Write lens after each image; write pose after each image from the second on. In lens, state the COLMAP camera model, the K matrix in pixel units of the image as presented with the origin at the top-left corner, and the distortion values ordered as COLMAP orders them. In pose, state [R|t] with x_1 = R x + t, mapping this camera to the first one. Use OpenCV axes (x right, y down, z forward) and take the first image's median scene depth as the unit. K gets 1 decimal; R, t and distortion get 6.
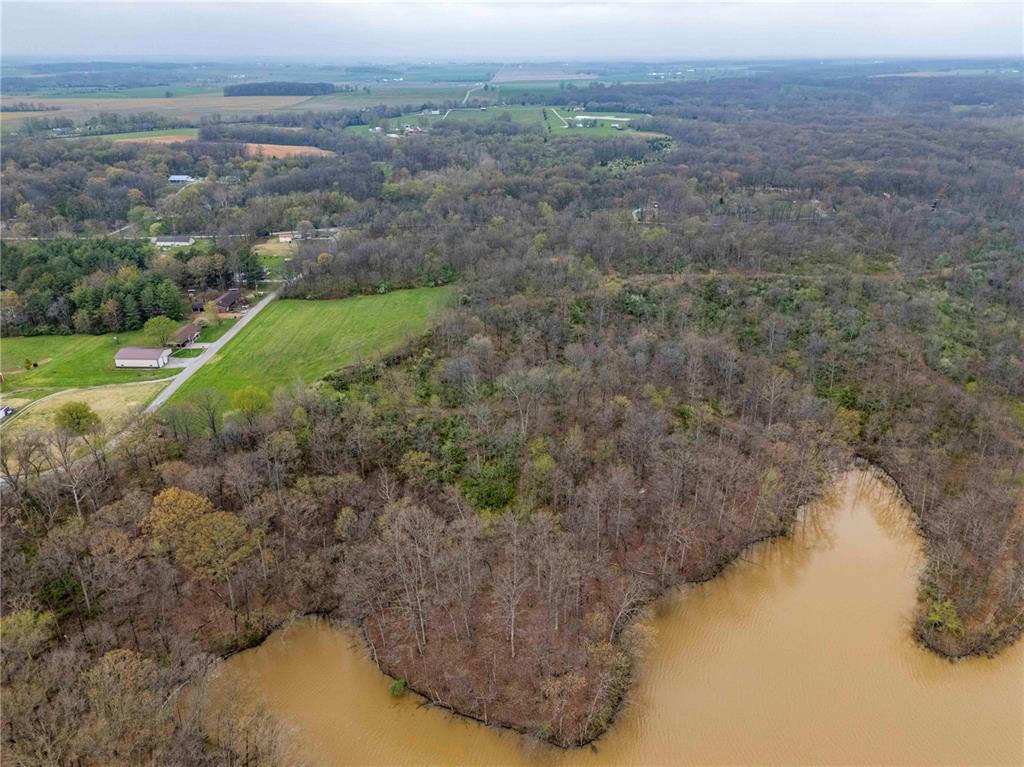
lens RADIAL K [[753.5, 0, 515.2], [0, 753.5, 377.5], [0, 0, 1]] dist [0.075735, -0.063924]
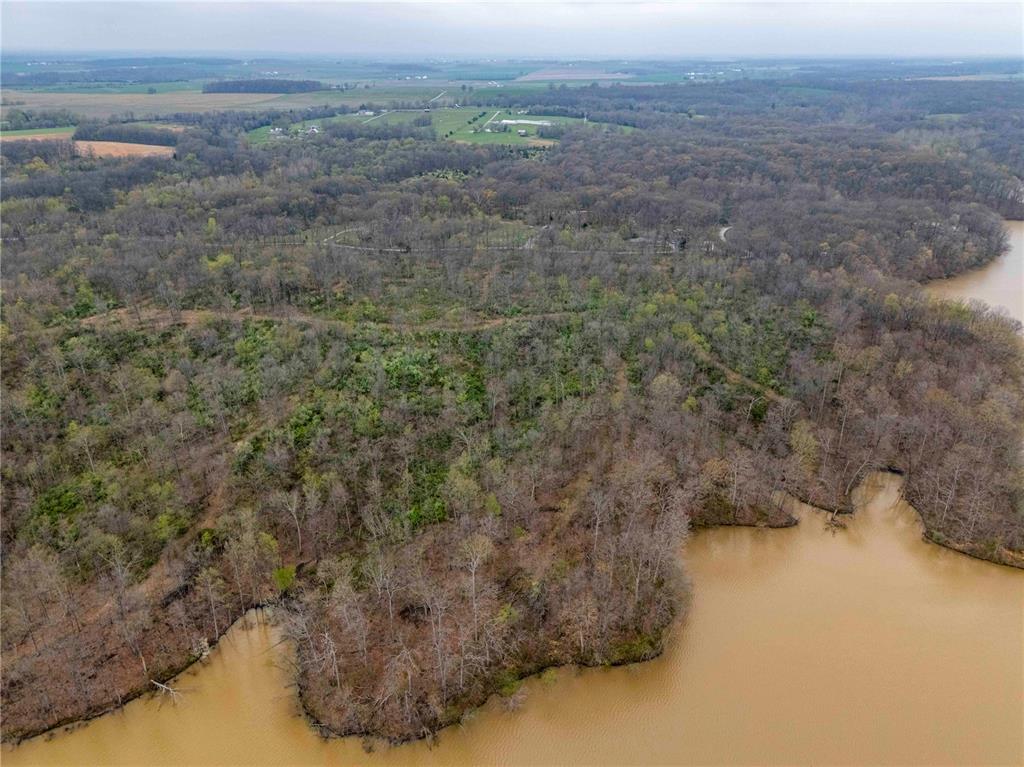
lens RADIAL K [[753.5, 0, 515.2], [0, 753.5, 377.5], [0, 0, 1]] dist [0.075735, -0.063924]
pose [[0.993896, 0.049164, -0.098760, 0.216208], [-0.048825, 0.998790, 0.005852, -0.026391], [0.098928, -0.000994, 0.995094, 0.047884]]
